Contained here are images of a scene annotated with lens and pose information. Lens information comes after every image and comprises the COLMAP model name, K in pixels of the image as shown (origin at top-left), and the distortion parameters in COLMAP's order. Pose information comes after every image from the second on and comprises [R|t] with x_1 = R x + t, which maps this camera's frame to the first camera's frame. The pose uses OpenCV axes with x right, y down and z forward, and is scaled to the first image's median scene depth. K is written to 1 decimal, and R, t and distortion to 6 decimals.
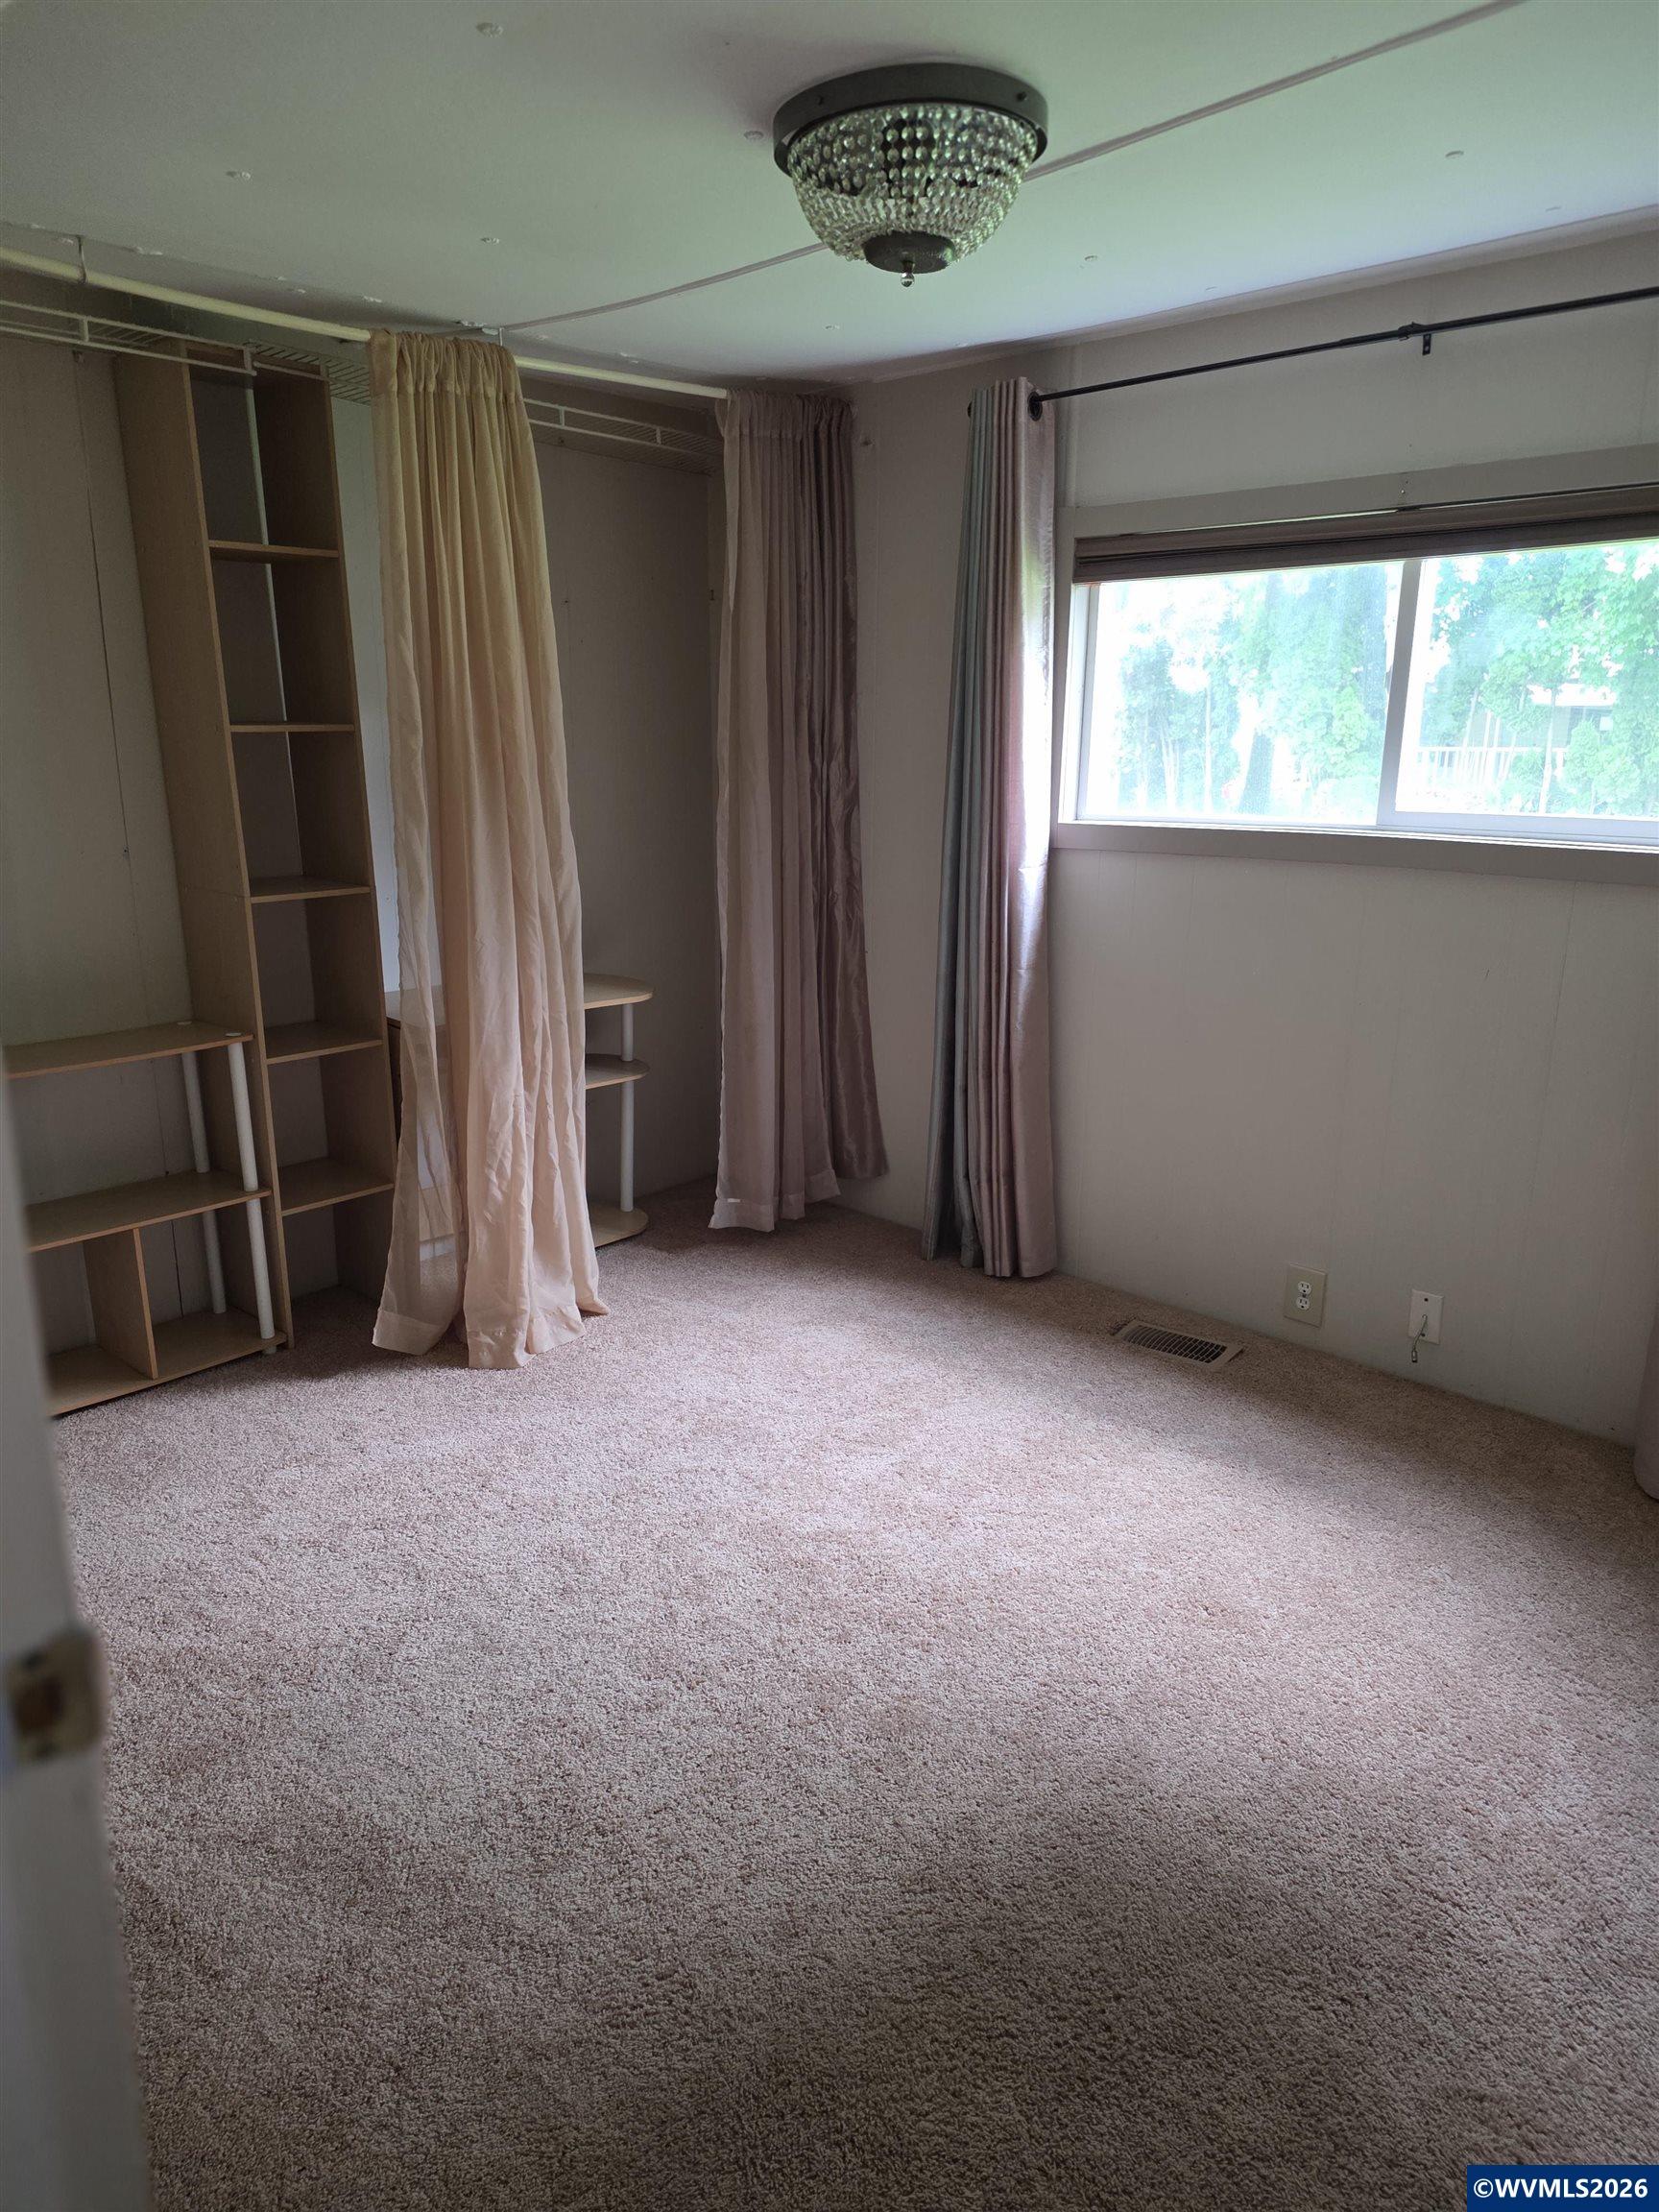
lens RADIAL K [[1463.5, 0, 826.9], [0, 1463.5, 1112.0], [0, 0, 1]] dist [0.068345, -0.036761]
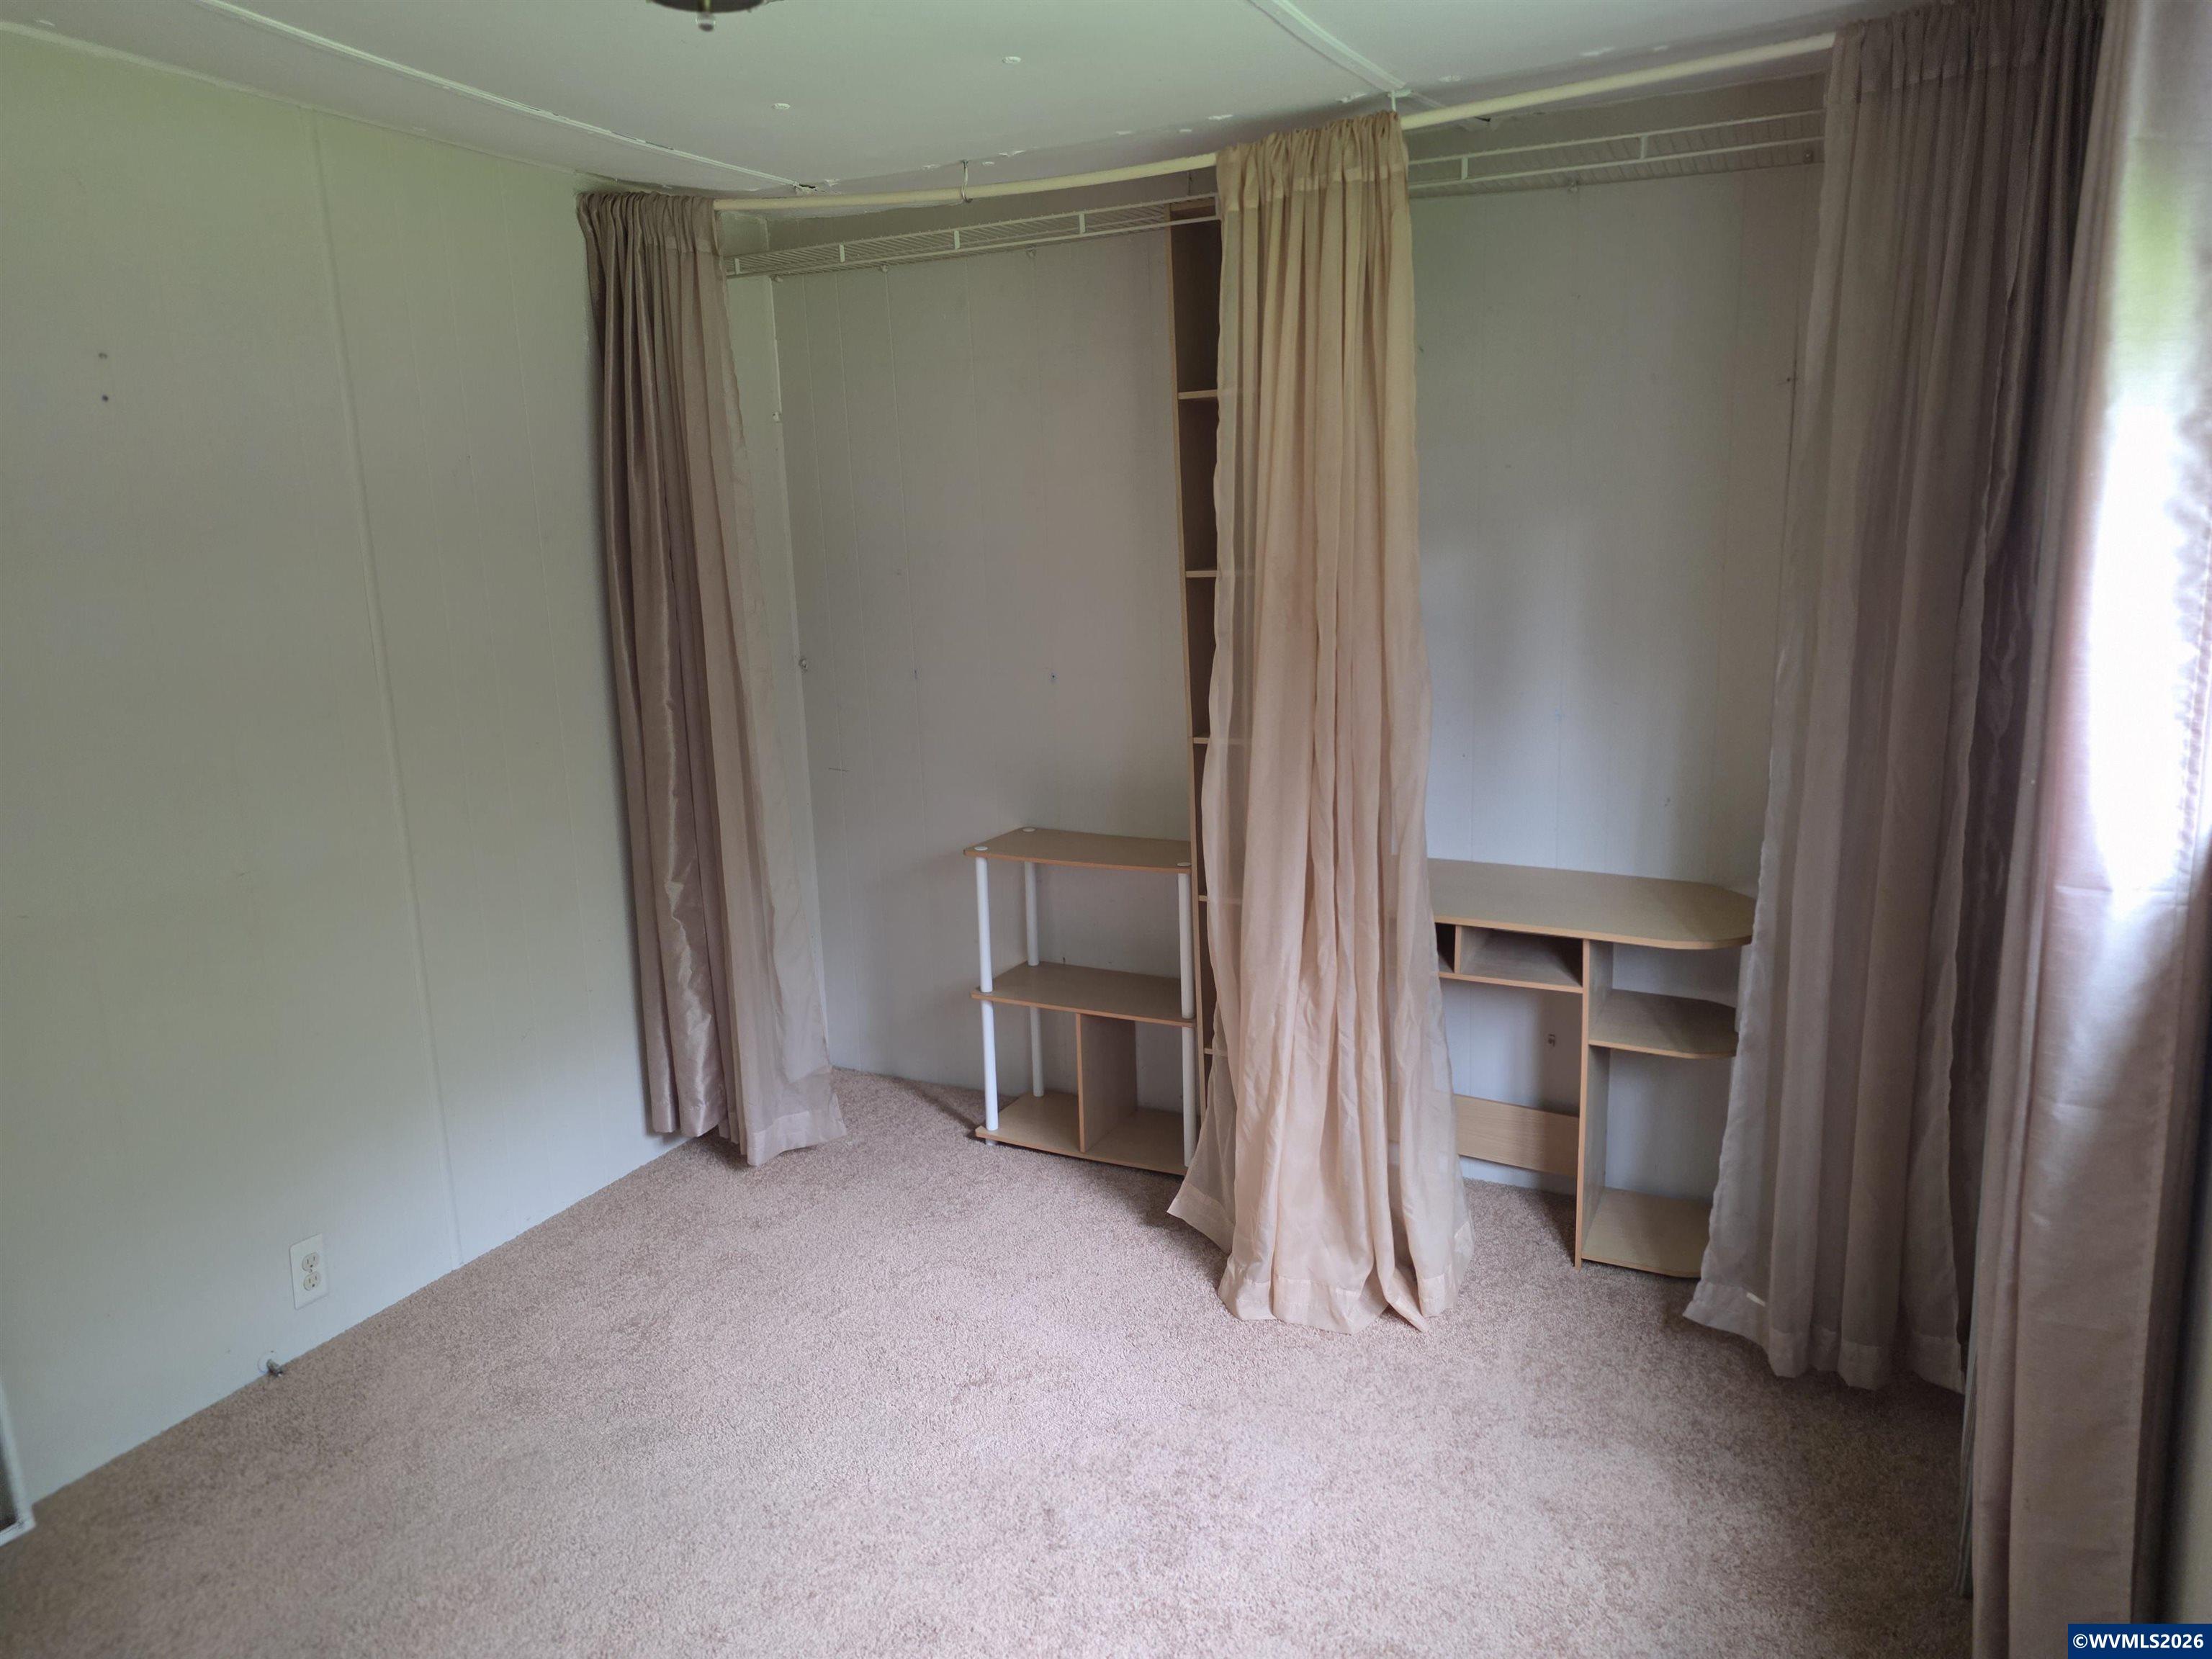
lens RADIAL K [[1463.5, 0, 1107.7], [0, 1463.5, 803.0], [0, 0, 1]] dist [0.068345, -0.036761]
pose [[0.285603, 0.175255, -0.942187, 0.521775], [-0.216979, 0.969432, 0.114550, -0.195454], [0.933462, 0.171719, 0.314899, 0.624574]]
